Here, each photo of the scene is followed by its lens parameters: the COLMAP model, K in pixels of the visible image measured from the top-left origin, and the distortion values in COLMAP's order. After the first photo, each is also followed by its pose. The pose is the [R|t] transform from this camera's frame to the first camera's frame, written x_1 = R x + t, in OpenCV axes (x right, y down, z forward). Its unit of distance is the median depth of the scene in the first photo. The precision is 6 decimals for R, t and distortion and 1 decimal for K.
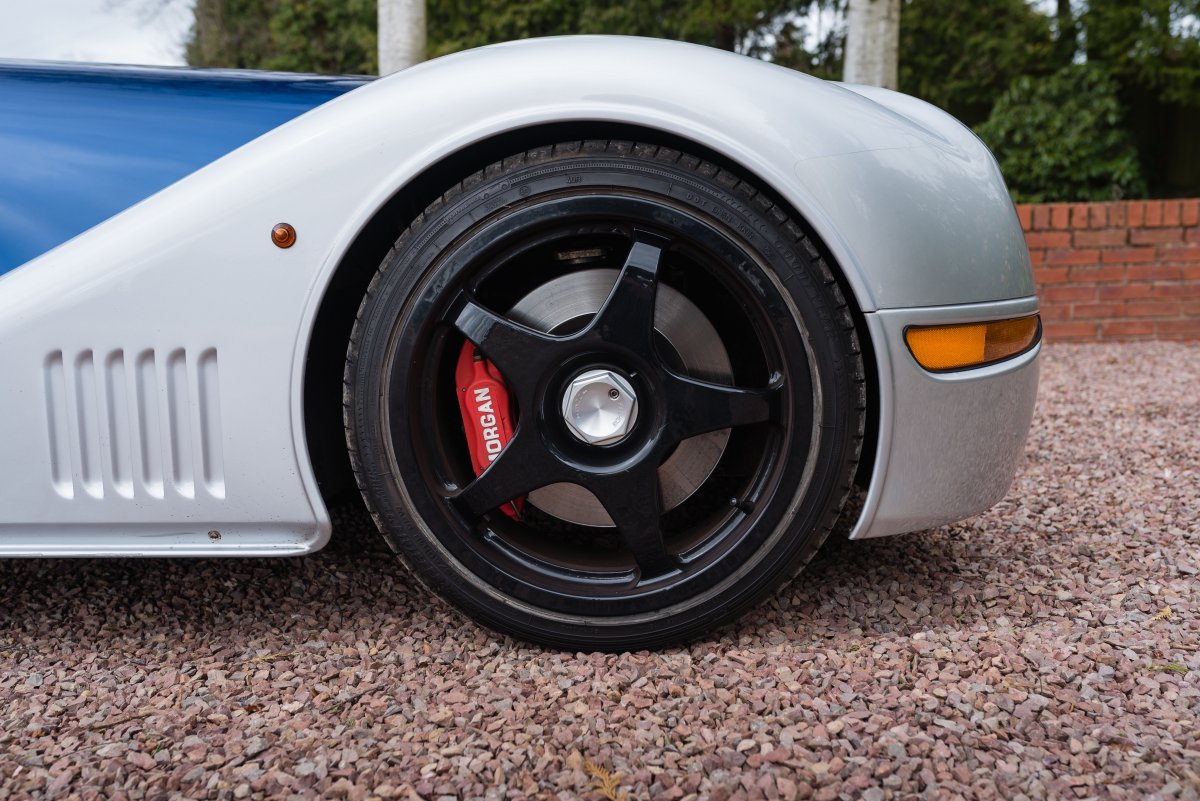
lens RADIAL K [[1271.3, 0, 566.3], [0, 1271.3, 424.2], [0, 0, 1]] dist [0.000947, 0.000000]
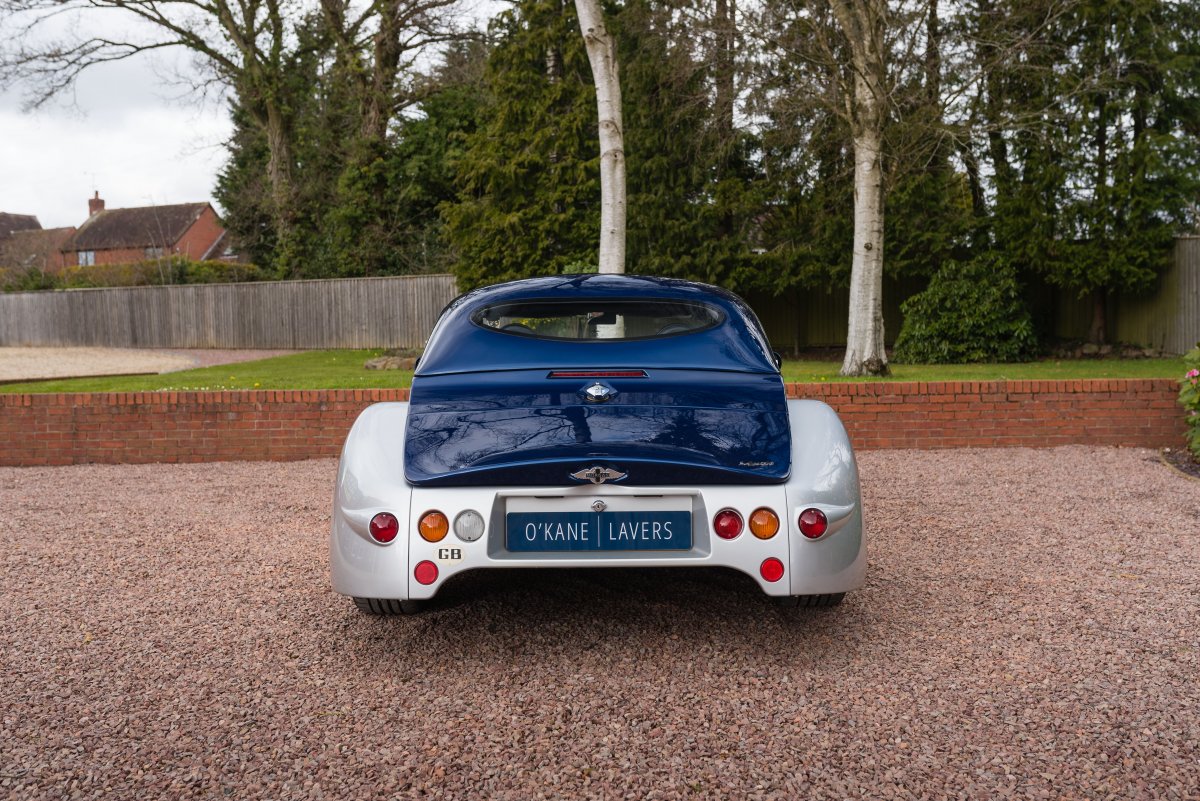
lens RADIAL K [[1271.3, 0, 594.0], [0, 1271.3, 412.2], [0, 0, 1]] dist [0.000947, 0.000000]
pose [[0.997330, 0.015186, 0.071433, -0.132645], [-0.008458, 0.995578, -0.093557, 0.027088], [-0.072537, 0.092703, 0.993048, -0.353172]]
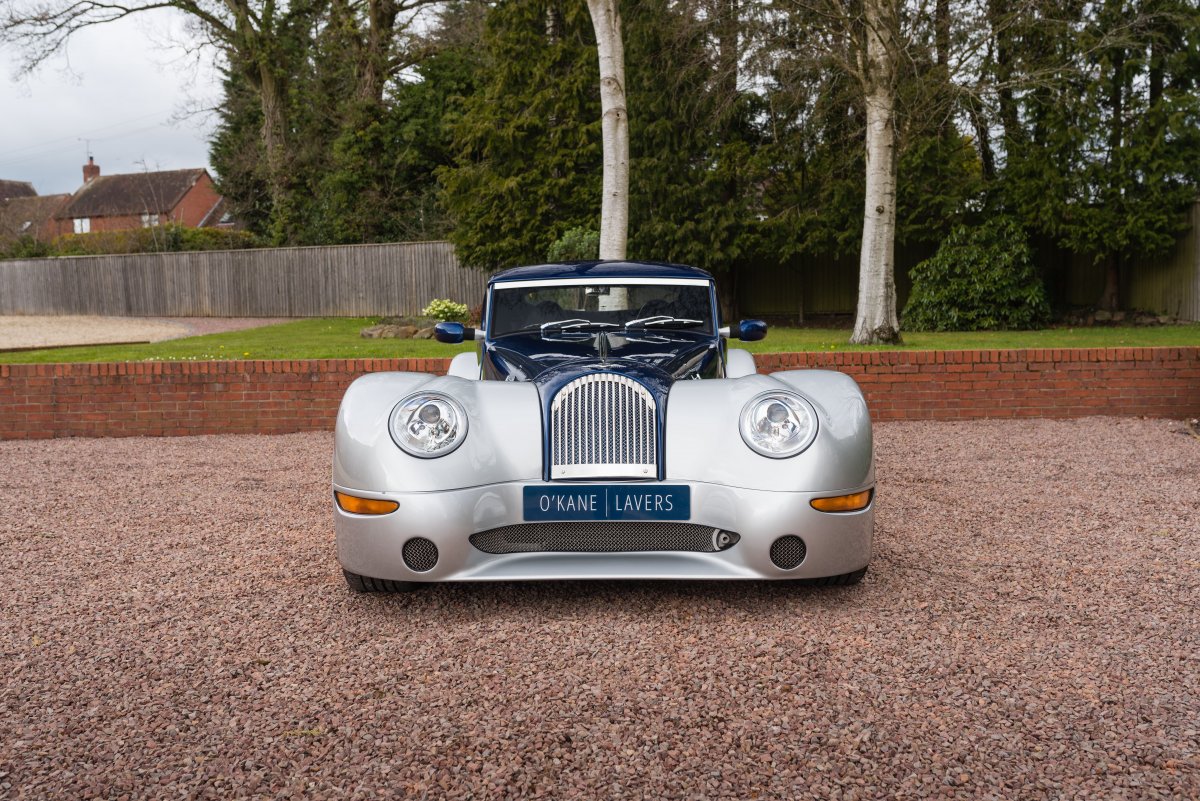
lens RADIAL K [[1271.3, 0, 589.4], [0, 1271.3, 420.7], [0, 0, 1]] dist [0.000947, 0.000000]
pose [[0.997596, 0.011600, 0.068320, -0.131806], [-0.007379, 0.998066, -0.061723, 0.022998], [-0.068904, 0.061070, 0.995752, -0.324510]]
